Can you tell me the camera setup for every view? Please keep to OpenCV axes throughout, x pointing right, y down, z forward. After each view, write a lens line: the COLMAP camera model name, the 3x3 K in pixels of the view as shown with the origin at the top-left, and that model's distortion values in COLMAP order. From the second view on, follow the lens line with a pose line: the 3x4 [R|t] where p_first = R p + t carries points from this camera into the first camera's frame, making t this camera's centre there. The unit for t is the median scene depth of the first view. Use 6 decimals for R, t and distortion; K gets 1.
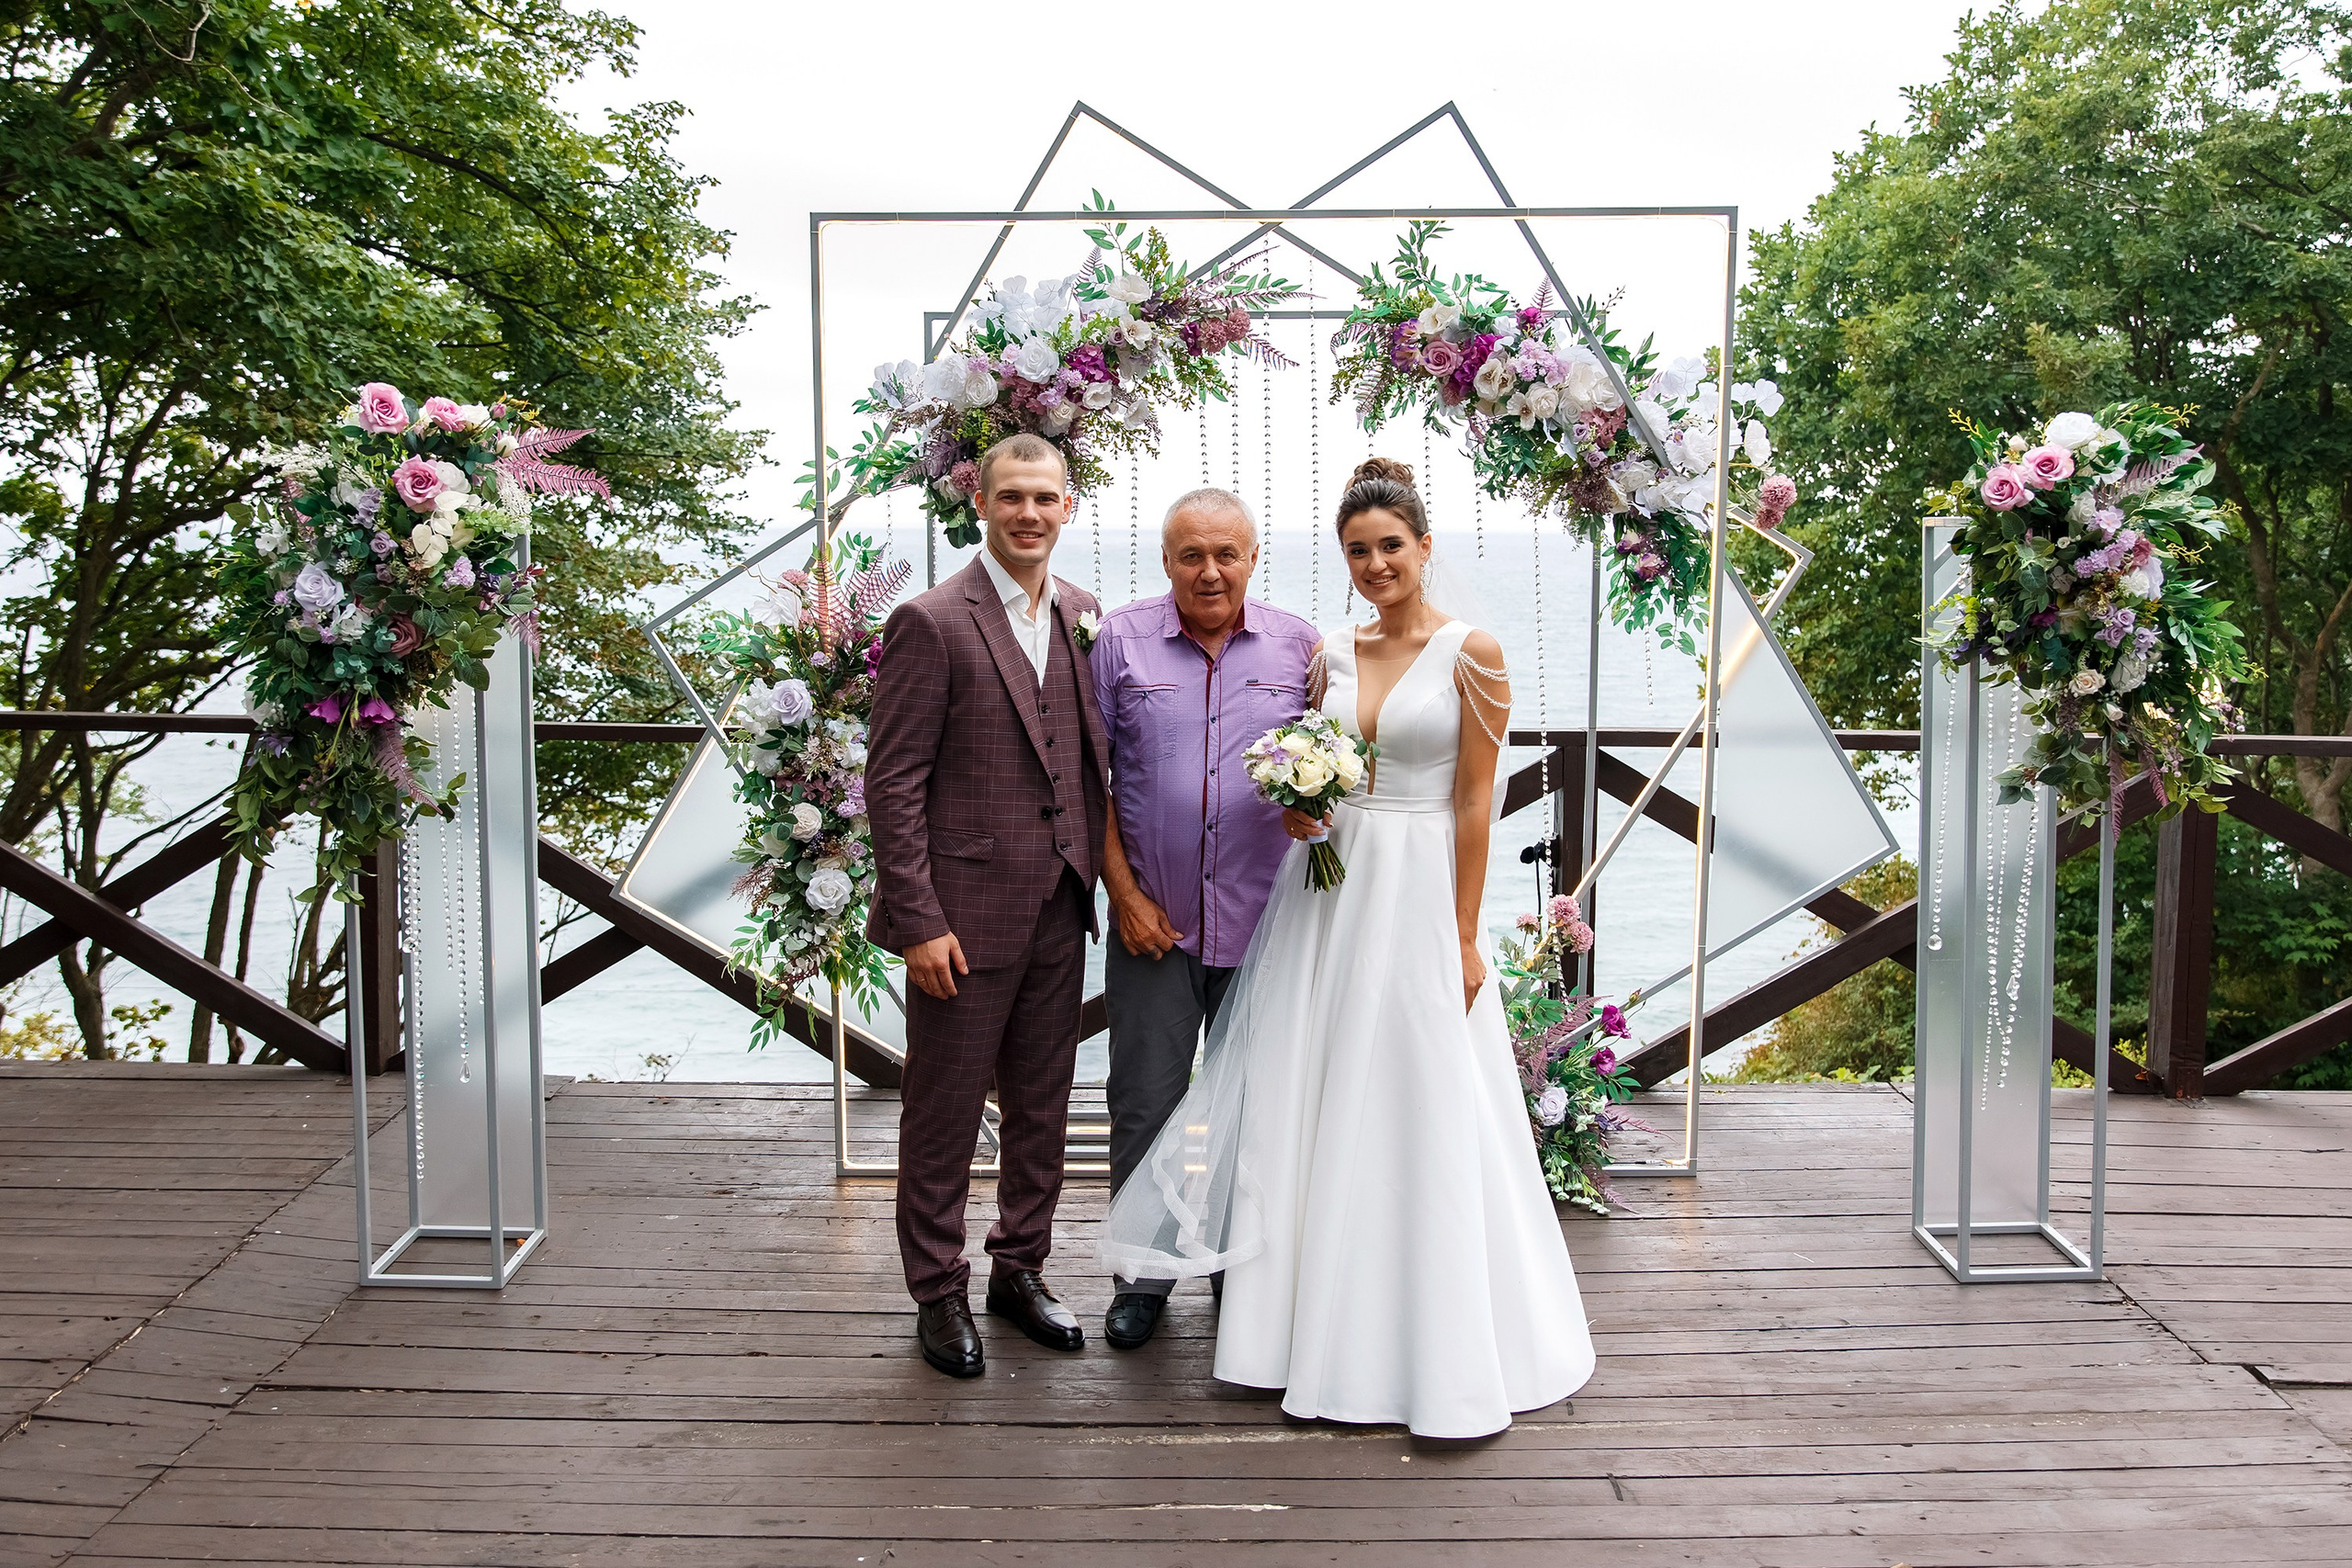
lens RADIAL K [[2032.9, 0, 1185.7], [0, 2032.9, 713.2], [0, 0, 1]] dist [-0.021702, 0.014399]
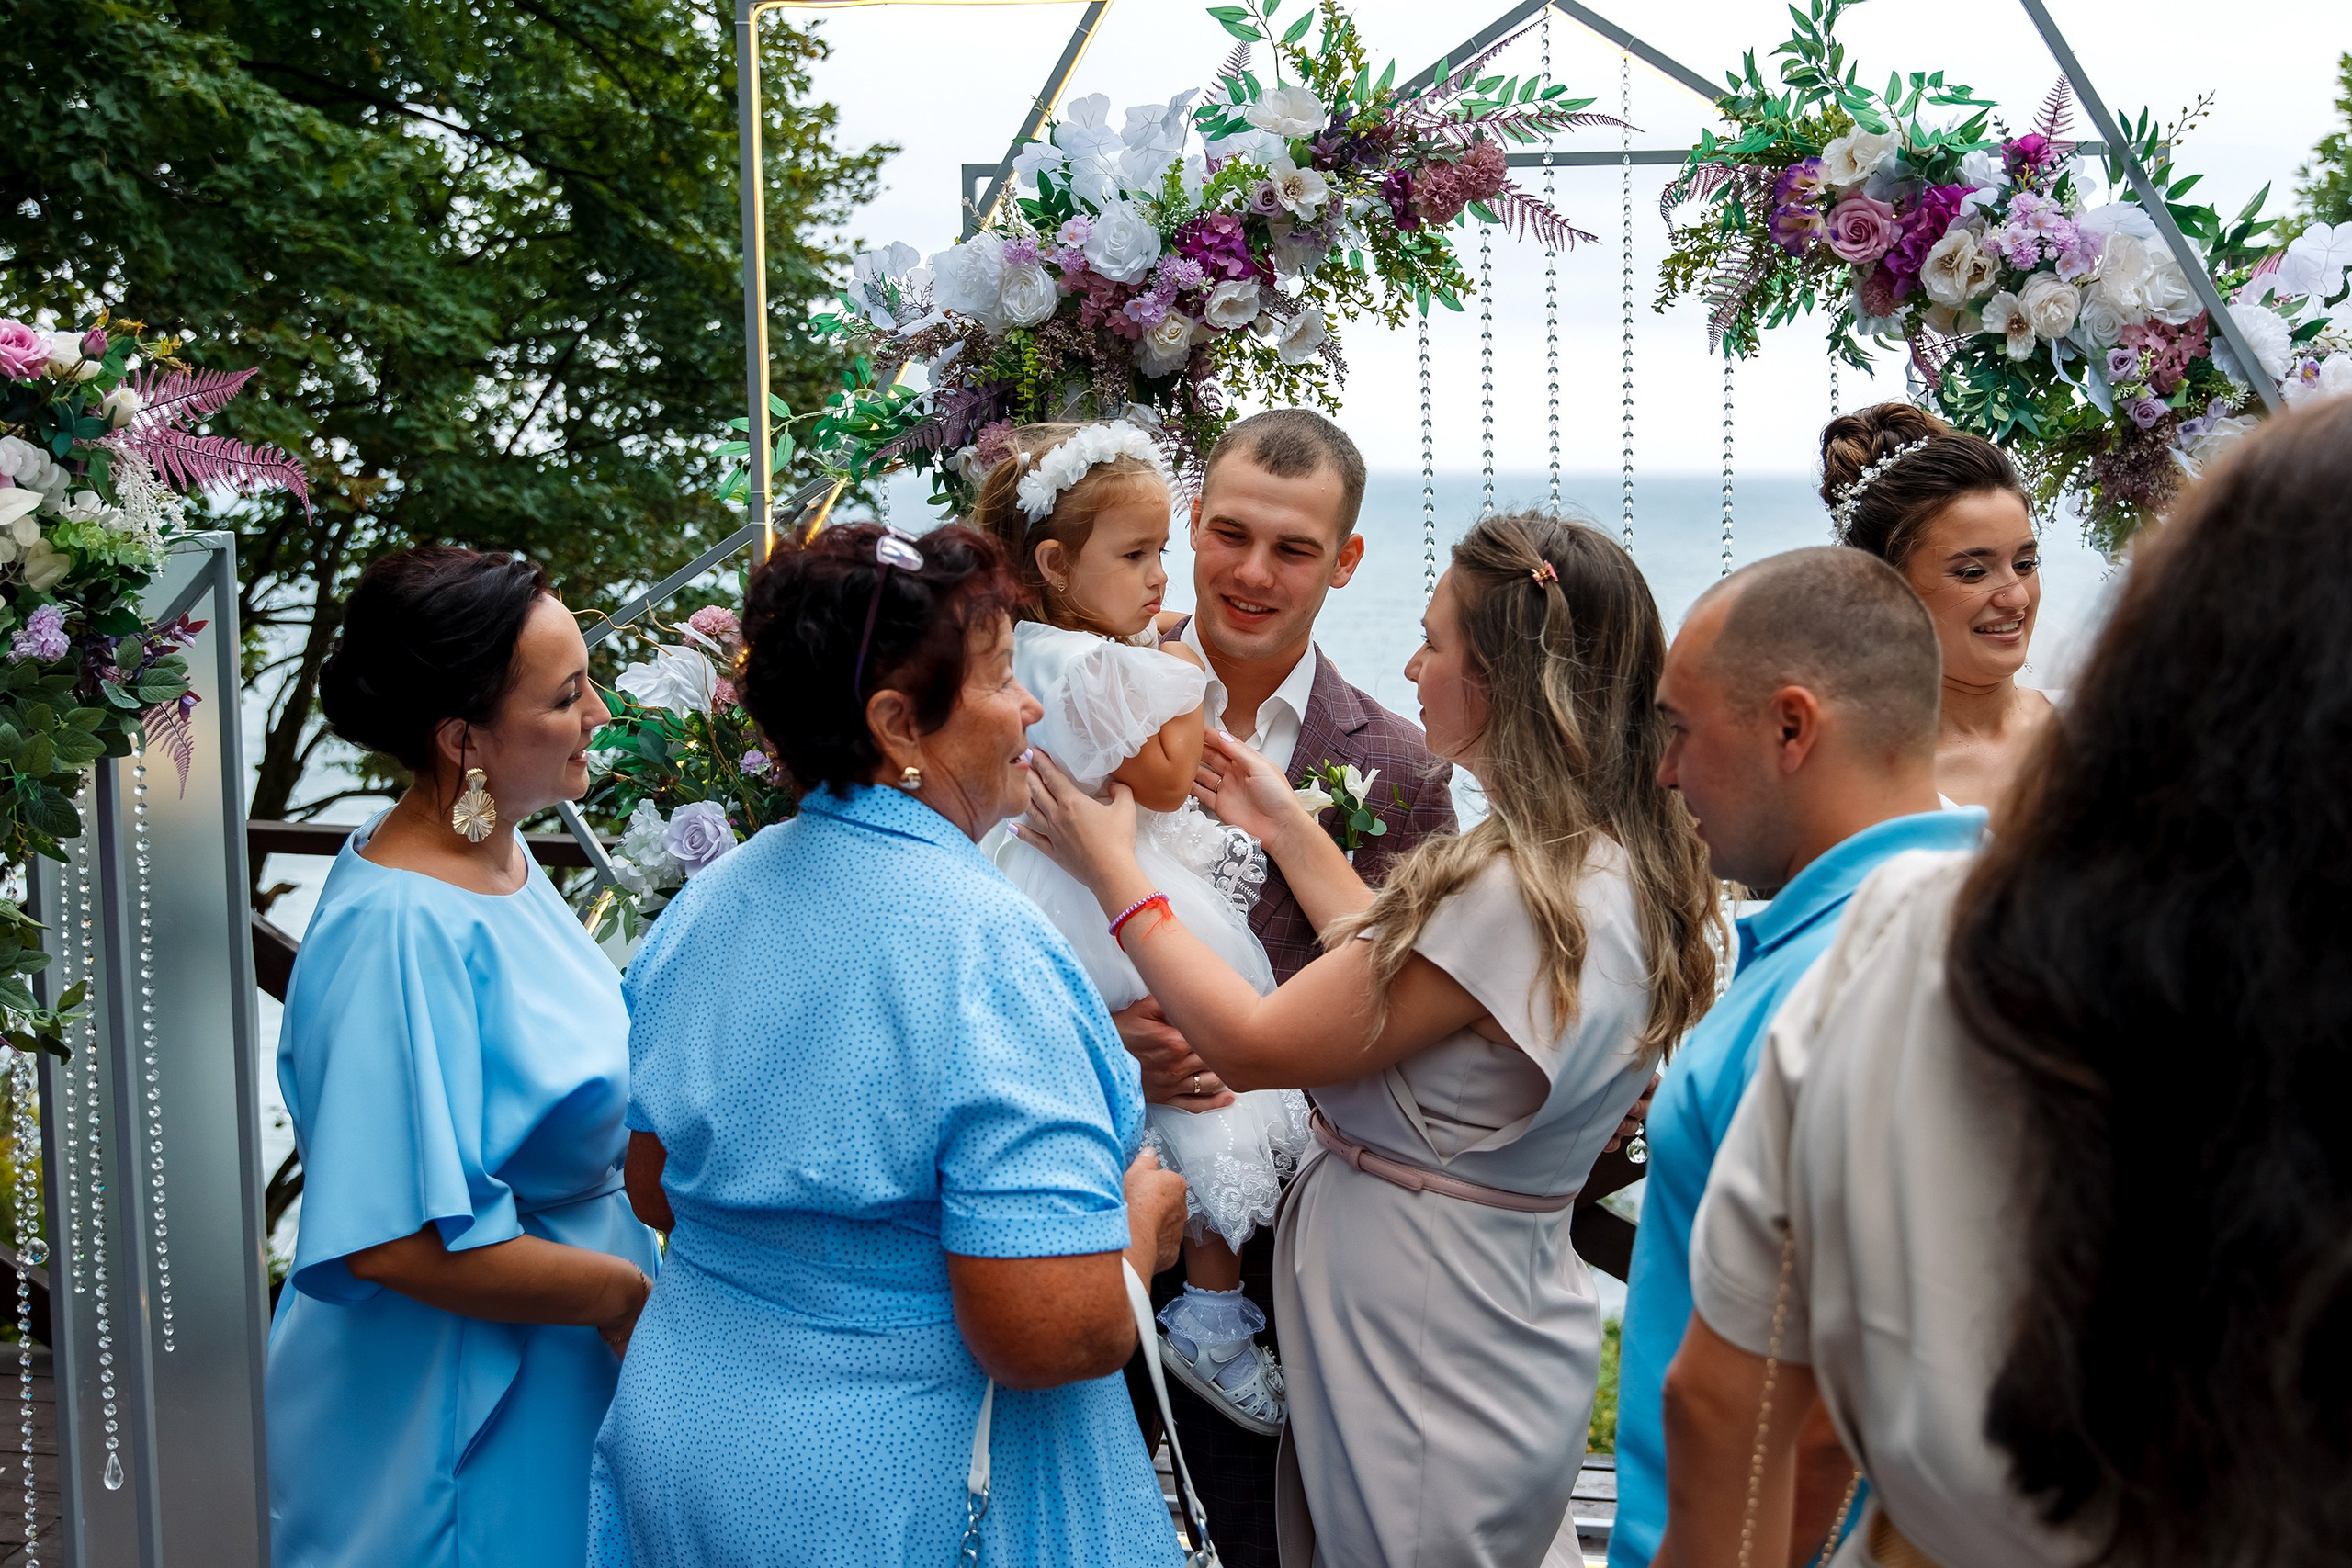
lens RADIAL K [[2544.5, 0, 1174.8], [0, 2544.5, 787.1], [0, 0, 1]] dist [-0.022349, -0.006759]
pose [[0.988959, 0.017364, -0.147165, 0.047028], [-0.012524, 0.999352, 0.033753, -0.046040], [0.147656, -0.031537, 0.988536, 0.295962]]
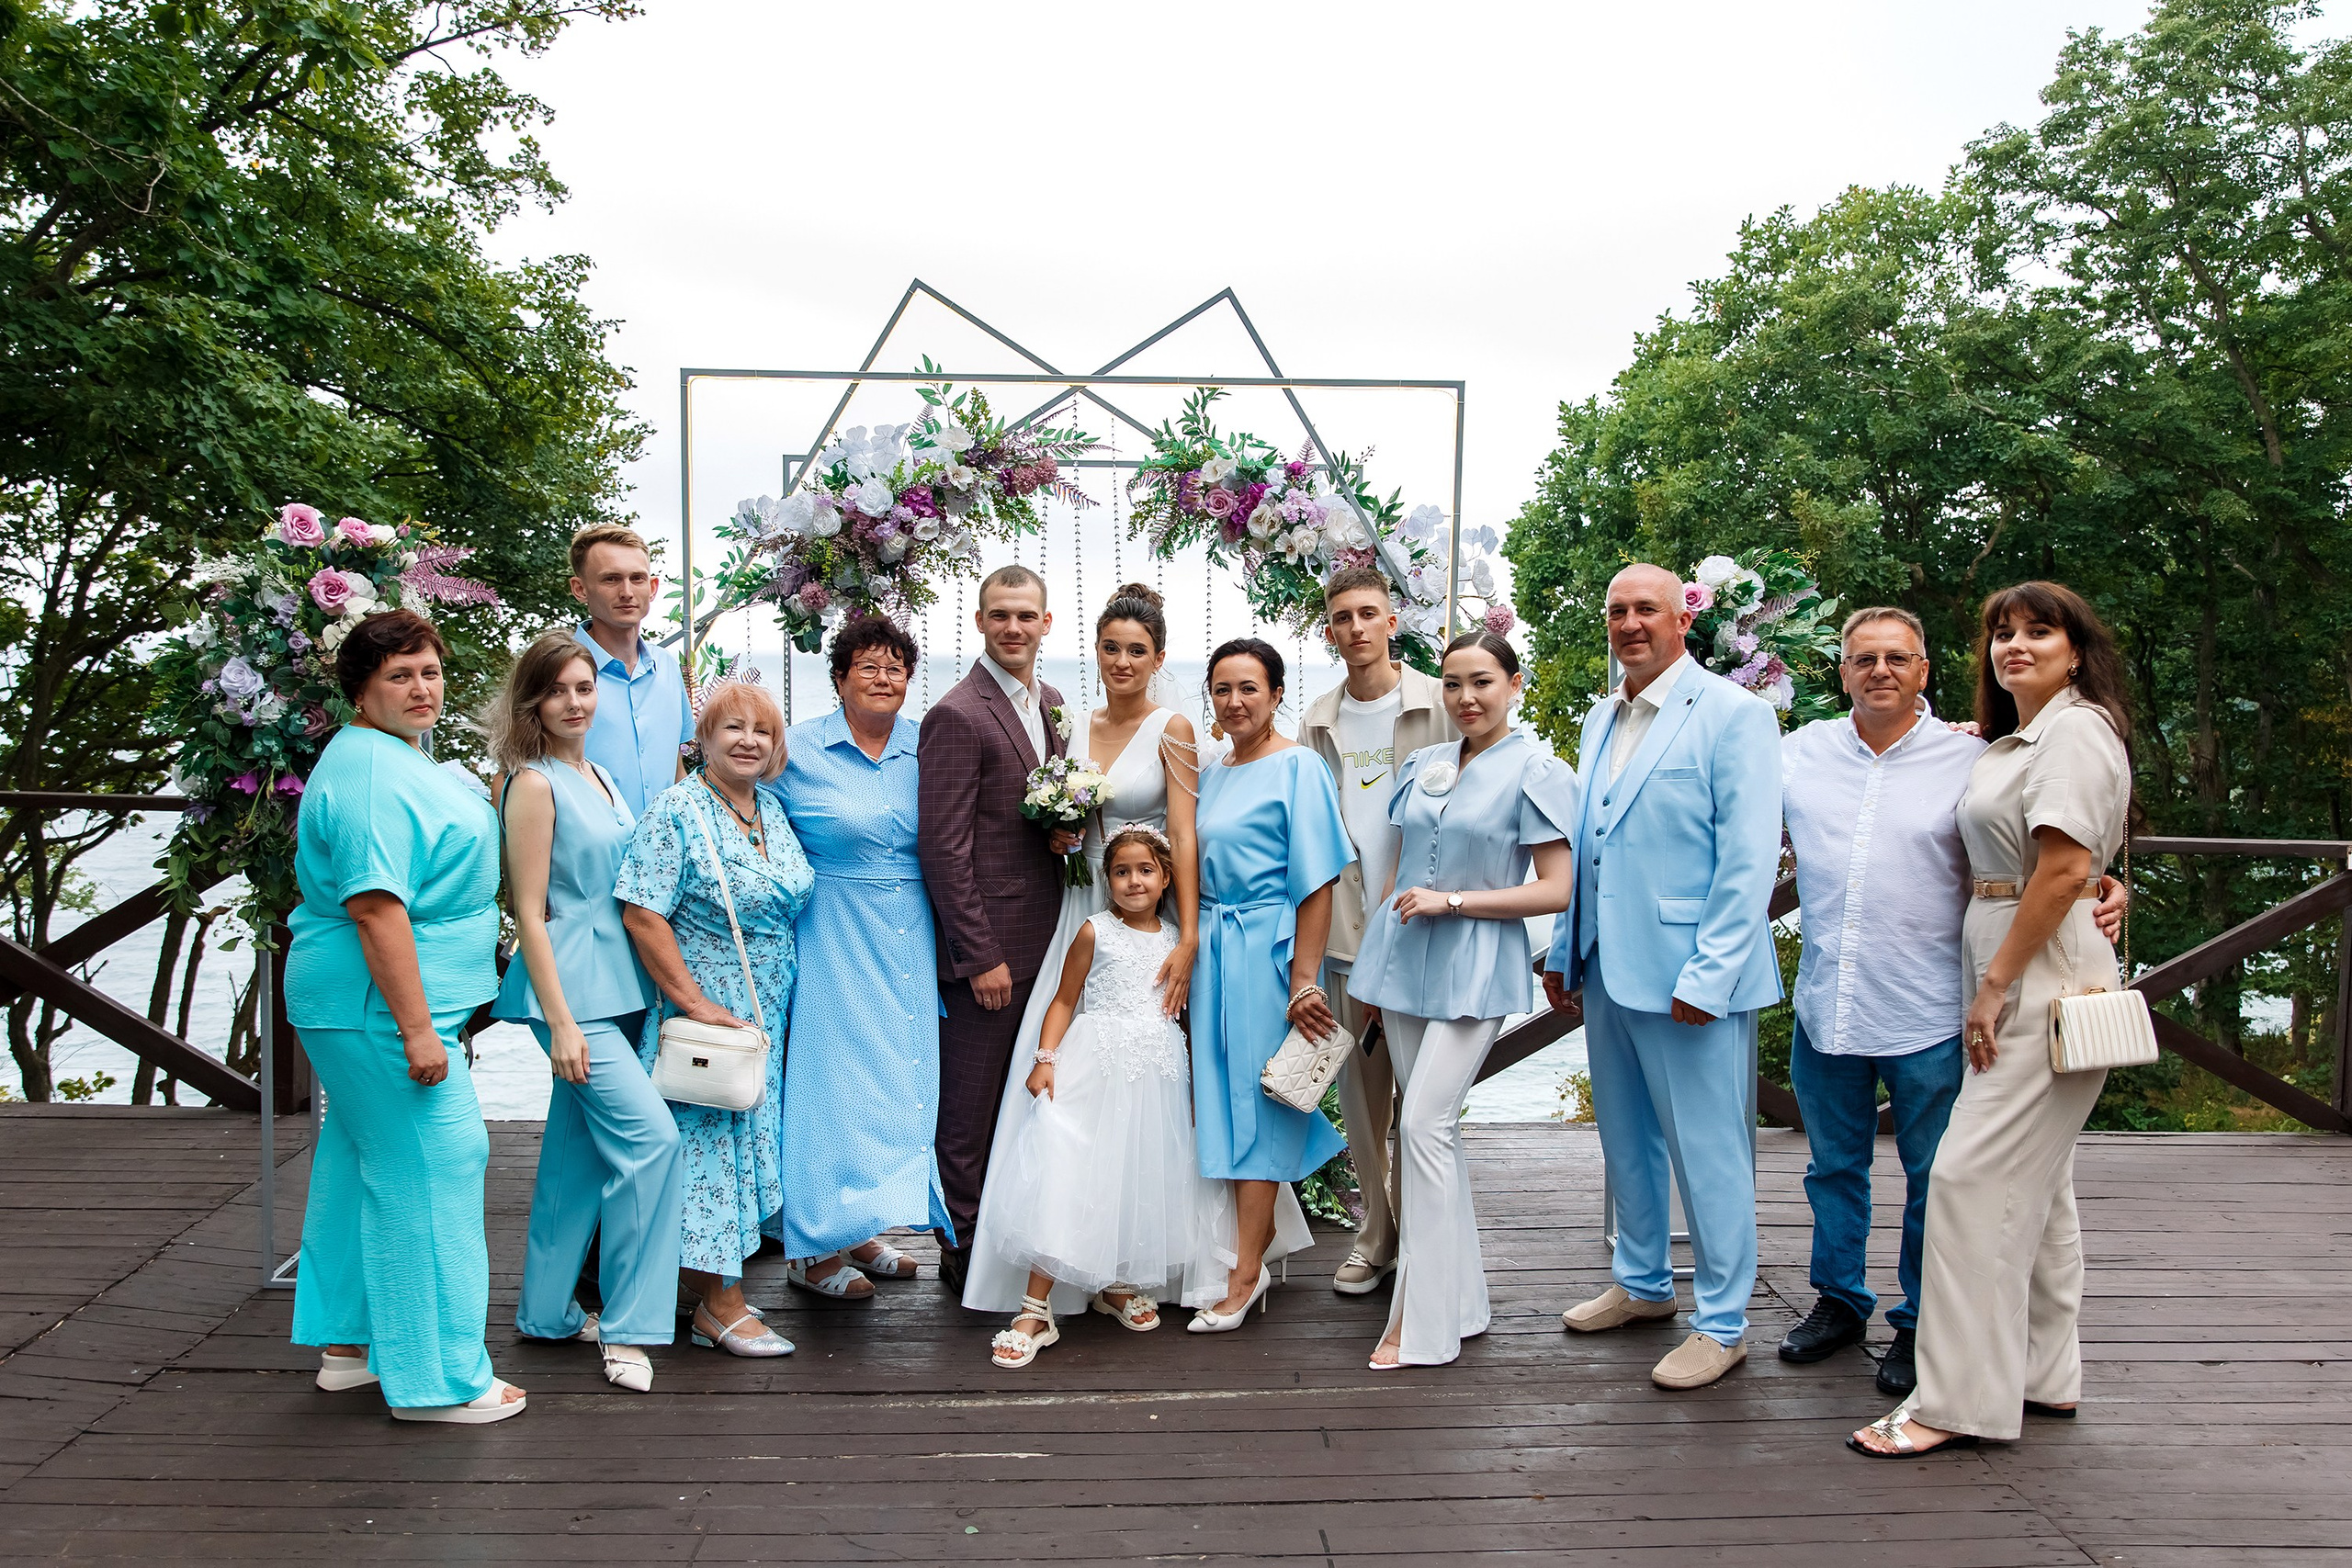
lens RADIAL K [[1839.7, 0, 1179.1], [0, 1839.7, 786.0], [0, 0, 1]] dist [-0.009271, 0.004554]
pose [[0.998448, 0.011255, 0.054542, 0.046095], [-0.010008, 0.999683, -0.023096, 0.015882], [-0.054784, 0.022515, 0.998244, -0.068929]]
